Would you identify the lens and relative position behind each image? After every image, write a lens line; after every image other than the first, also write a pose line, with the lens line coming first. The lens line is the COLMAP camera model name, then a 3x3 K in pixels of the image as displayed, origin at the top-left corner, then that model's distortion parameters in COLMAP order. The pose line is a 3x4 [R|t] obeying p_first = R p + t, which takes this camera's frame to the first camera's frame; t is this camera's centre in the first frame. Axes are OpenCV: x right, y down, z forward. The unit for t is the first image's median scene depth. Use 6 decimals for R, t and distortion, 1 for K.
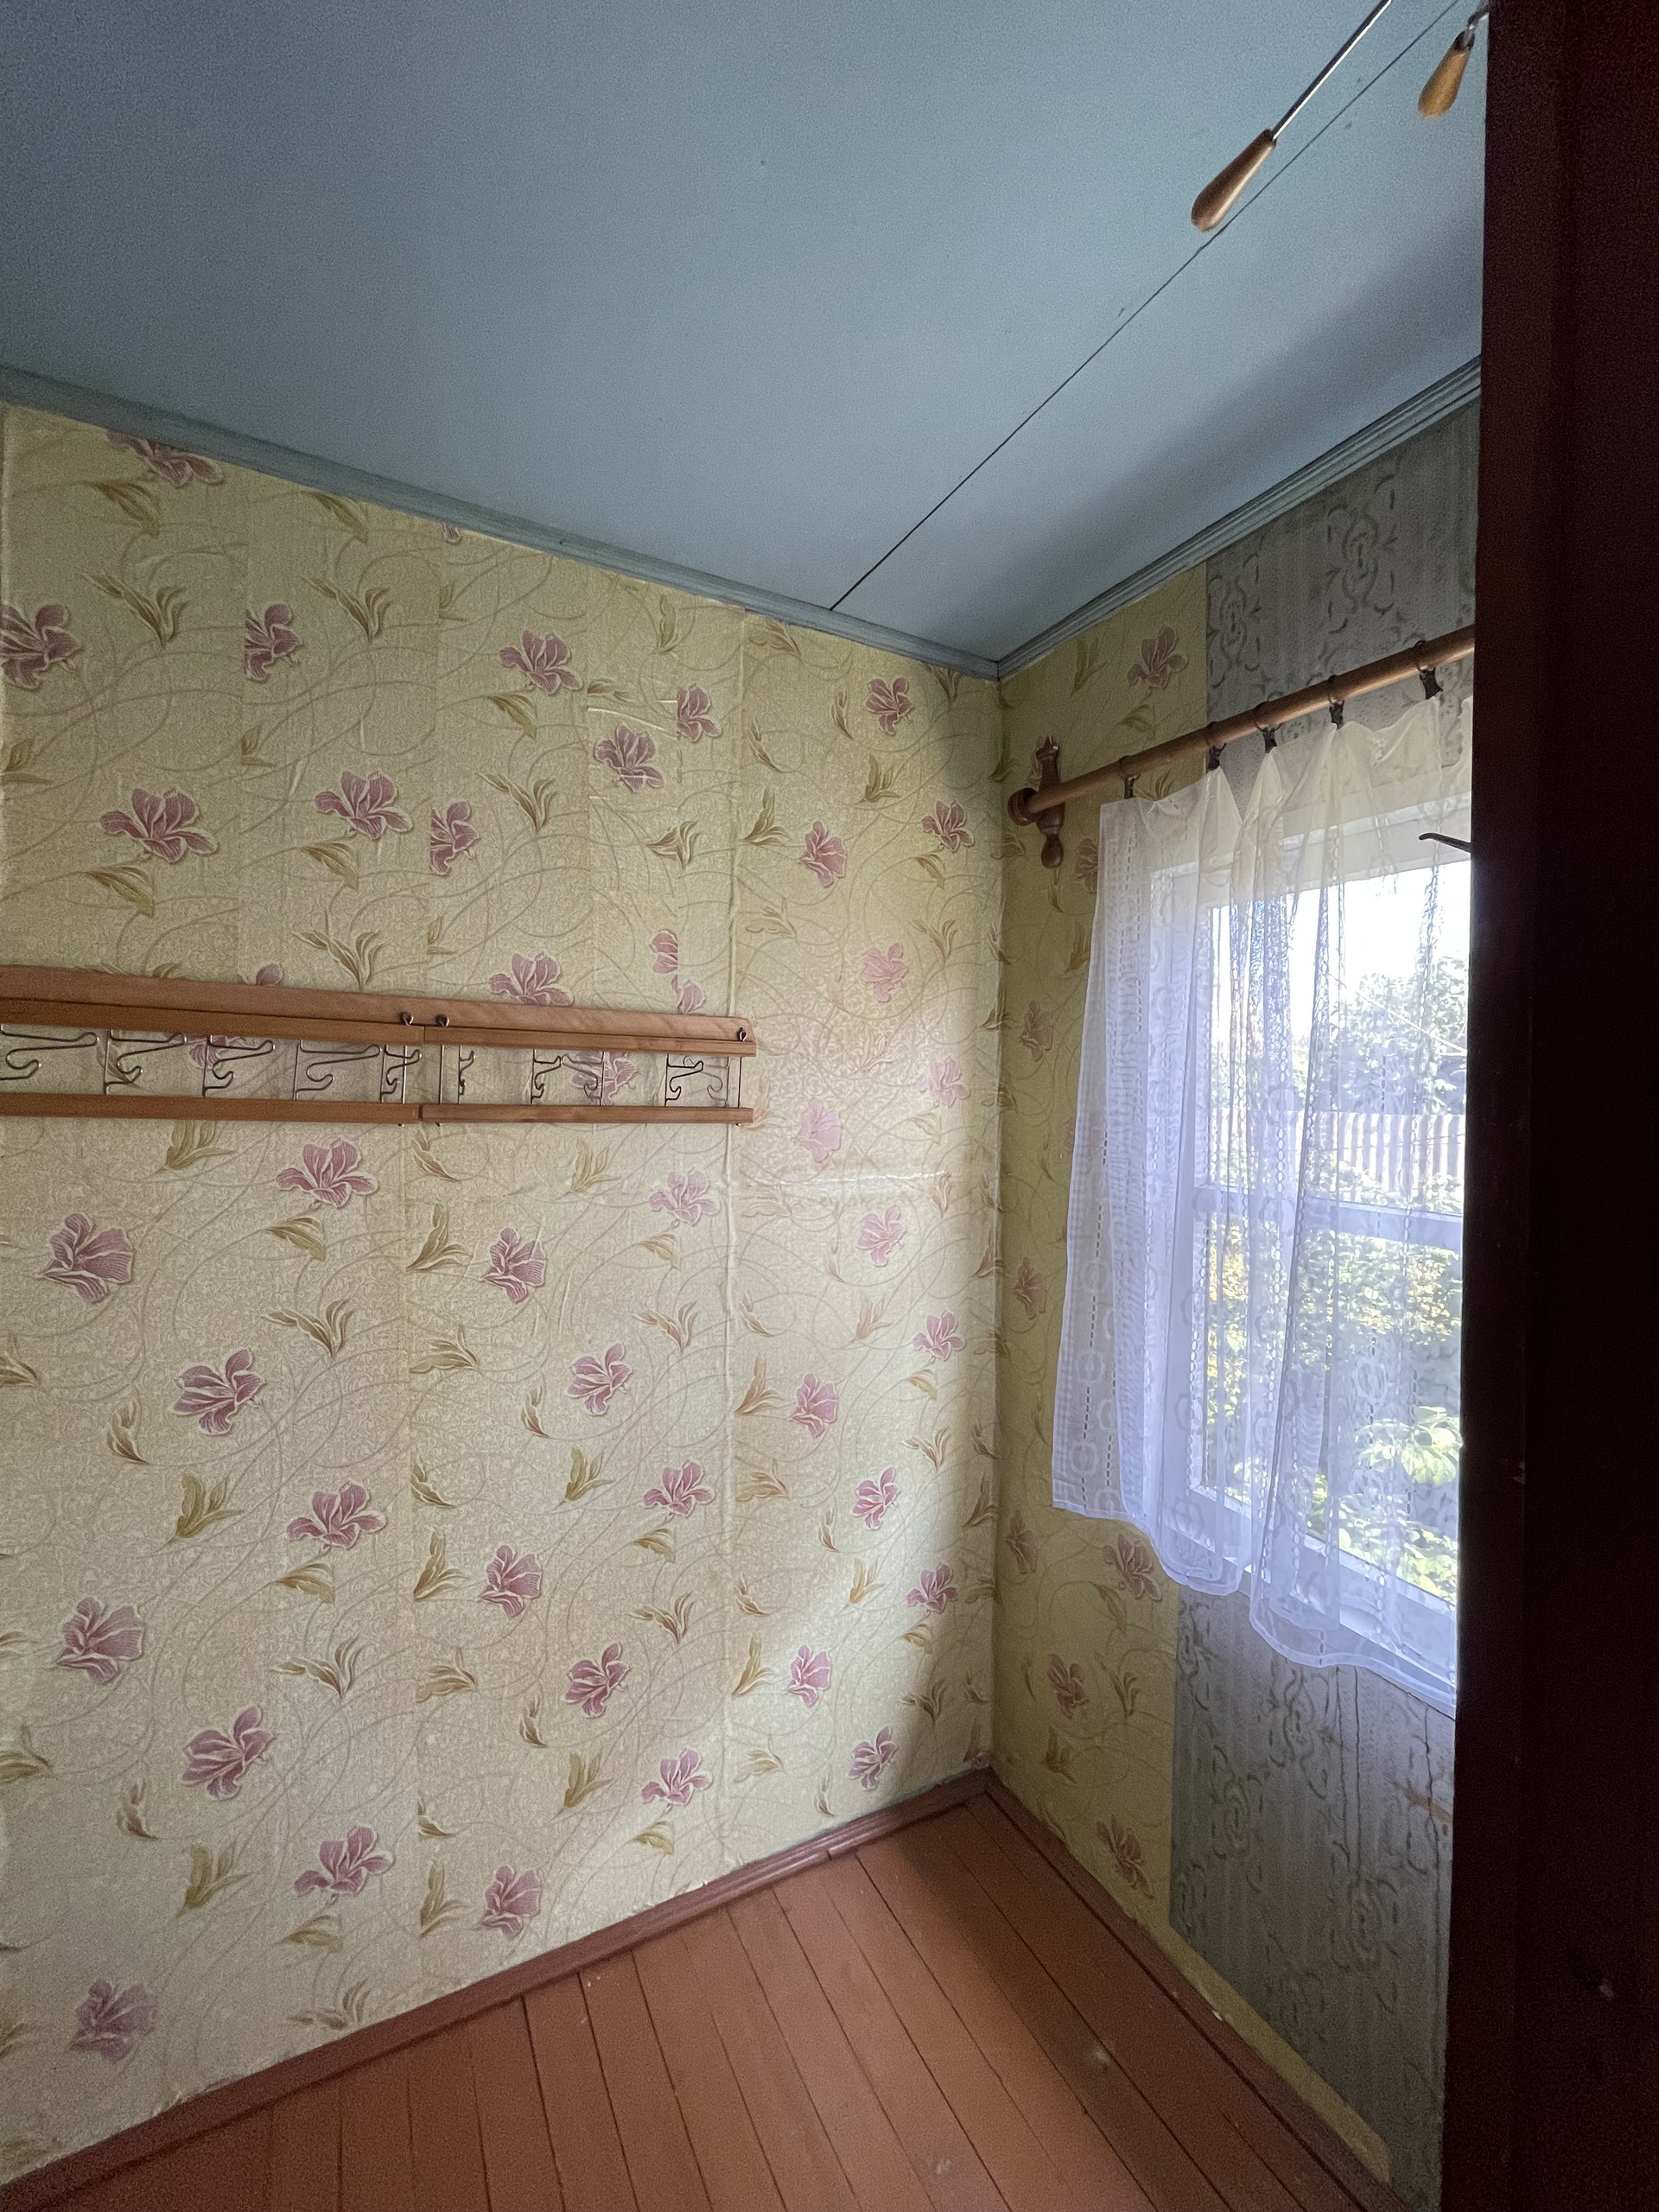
lens RADIAL K [[891.2, 0, 830.2], [0, 891.2, 1098.2], [0, 0, 1]] dist [-0.003698, 0.000126]
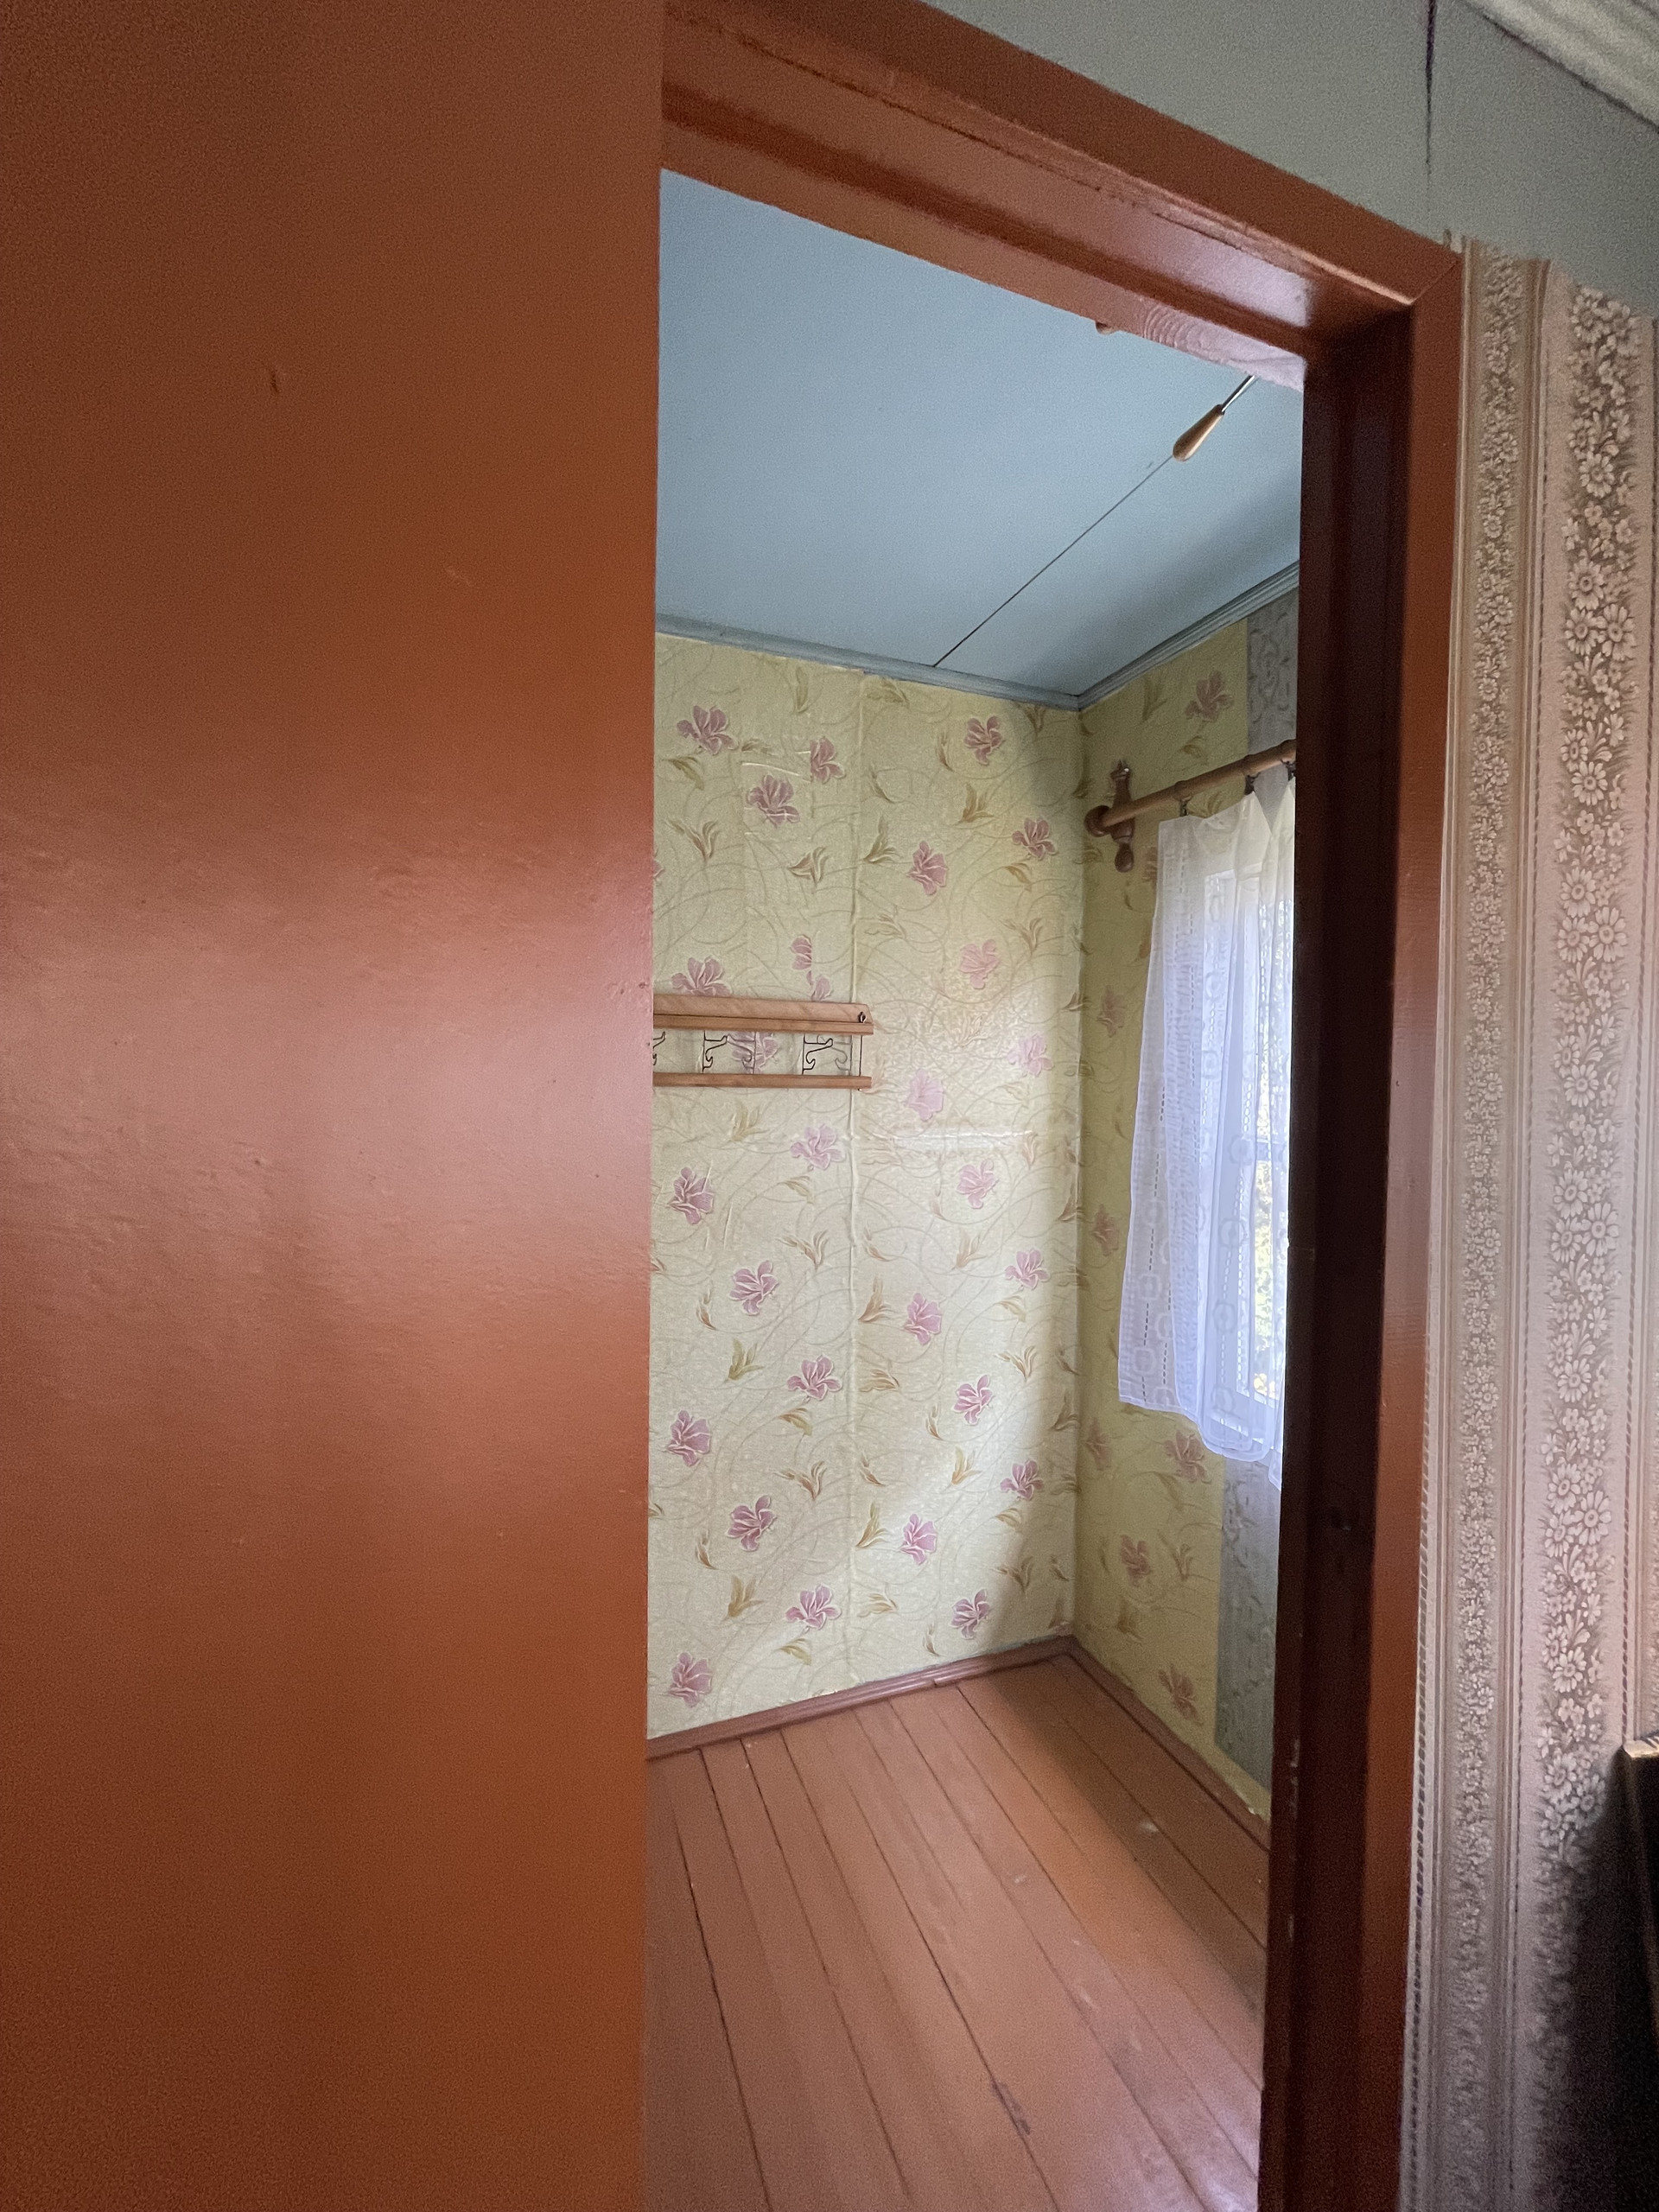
lens RADIAL K [[891.2, 0, 832.2], [0, 891.2, 1100.6], [0, 0, 1]] dist [-0.003698, 0.000126]
pose [[0.992383, -0.001710, -0.123183, 0.012071], [0.004113, 0.999806, 0.019257, 0.021060], [0.123126, -0.019617, 0.992197, -0.246332]]
